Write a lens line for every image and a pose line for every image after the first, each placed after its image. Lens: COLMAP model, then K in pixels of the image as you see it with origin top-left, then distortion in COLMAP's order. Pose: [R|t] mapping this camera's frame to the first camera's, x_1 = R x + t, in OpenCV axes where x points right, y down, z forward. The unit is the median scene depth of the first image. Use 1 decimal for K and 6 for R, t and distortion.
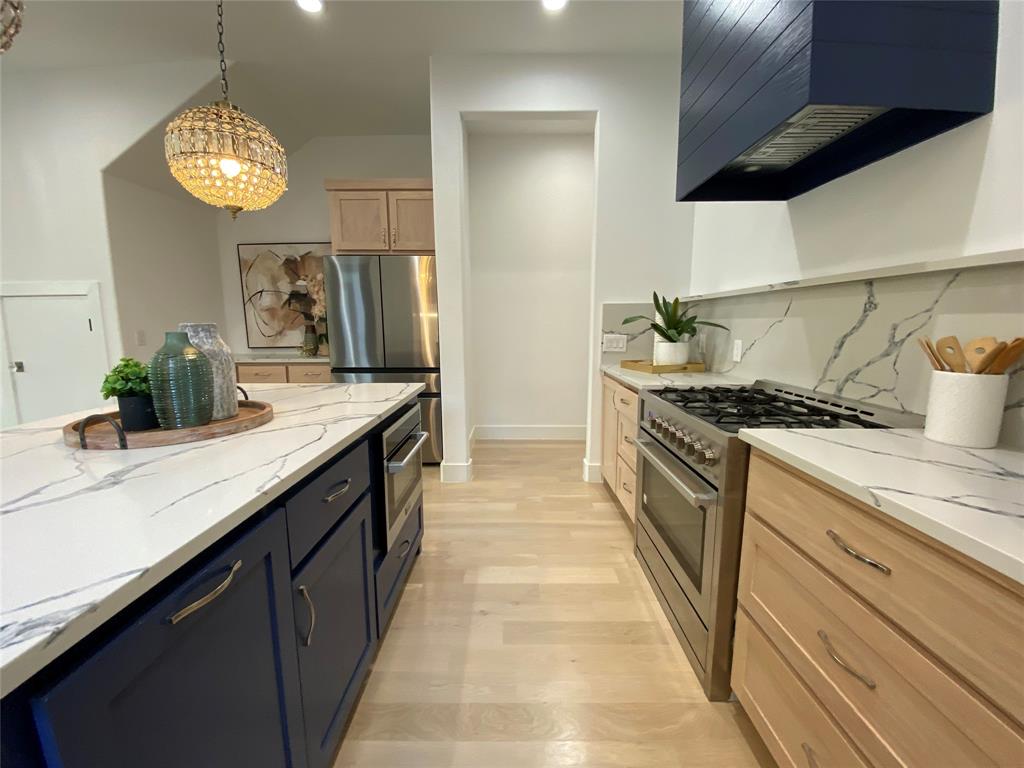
lens RADIAL K [[423.1, 0, 512.0], [0, 423.1, 384.0], [0, 0, 1]] dist [0.012978, -0.000022]
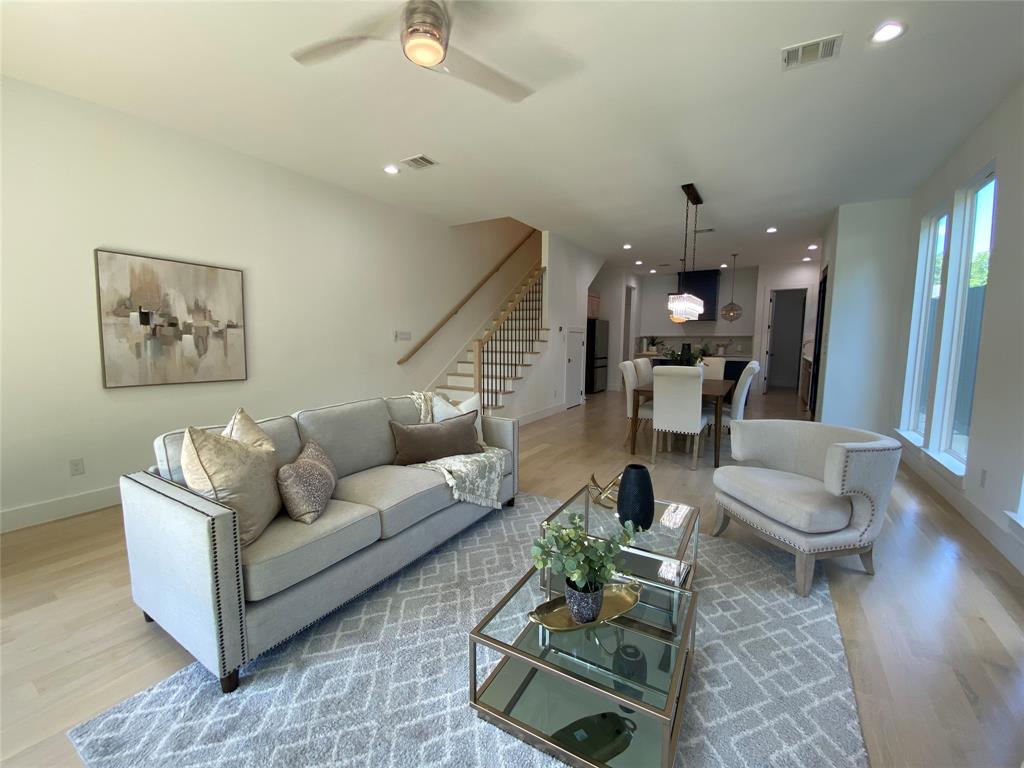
lens RADIAL K [[423.1, 0, 512.0], [0, 423.1, 384.0], [0, 0, 1]] dist [0.012978, -0.000022]
pose [[0.498572, -0.074647, 0.863628, -6.947133], [0.114187, 0.993259, 0.019932, 0.049118], [-0.859295, 0.088677, 0.503735, 0.179153]]
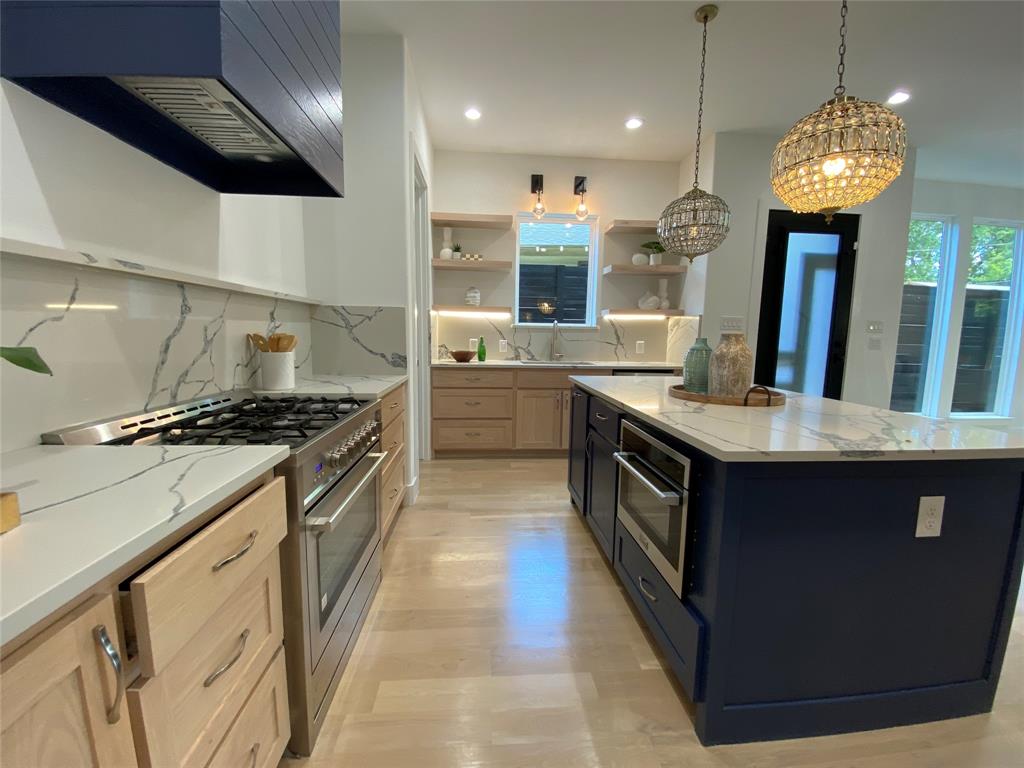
lens RADIAL K [[415.2, 0, 512.0], [0, 415.2, 384.0], [0, 0, 1]] dist [0.030826, -0.024484]
pose [[-0.996041, 0.010972, -0.088212, 0.123471], [-0.012823, 0.964238, 0.264728, -0.274230], [0.087963, 0.264811, -0.960280, 2.016840]]
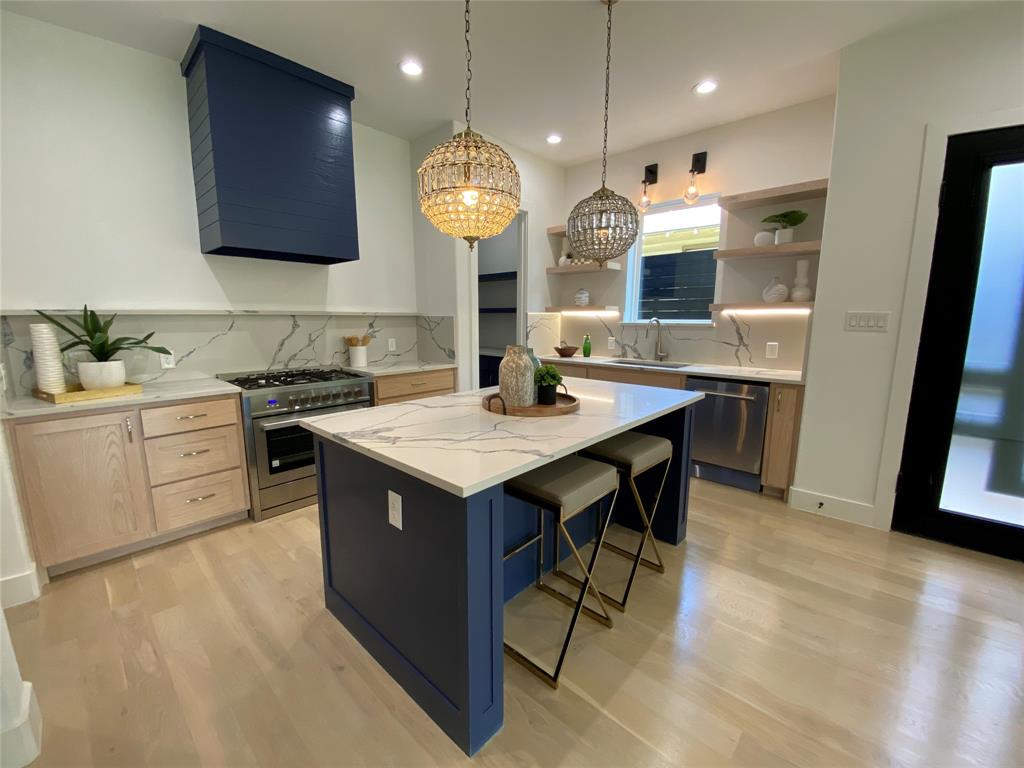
lens RADIAL K [[415.2, 0, 512.0], [0, 415.2, 384.0], [0, 0, 1]] dist [0.030826, -0.024484]
pose [[-0.746141, -0.091554, 0.659463, -1.479879], [0.106601, 0.961293, 0.254069, -0.315081], [-0.657198, 0.259871, -0.707501, 1.824187]]
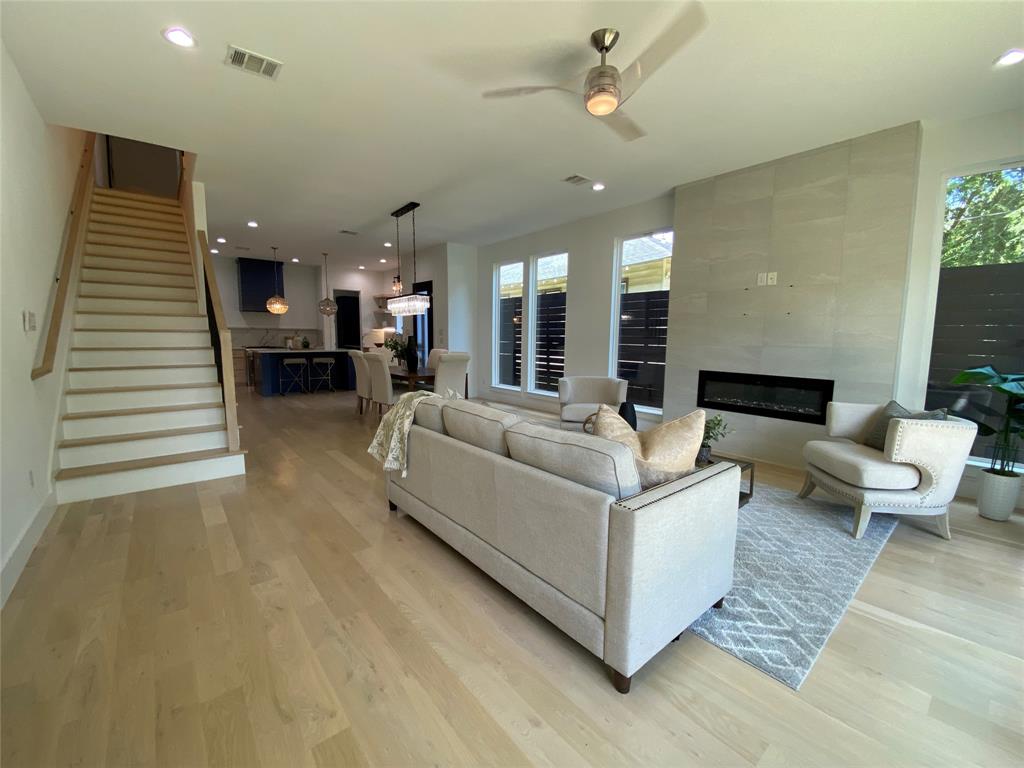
lens RADIAL K [[415.2, 0, 512.0], [0, 415.2, 384.0], [0, 0, 1]] dist [0.030826, -0.024484]
pose [[-0.646201, -0.079373, 0.759029, -6.952055], [0.109817, 0.974555, 0.195404, -0.249624], [-0.755225, 0.209624, -0.621042, 2.349897]]
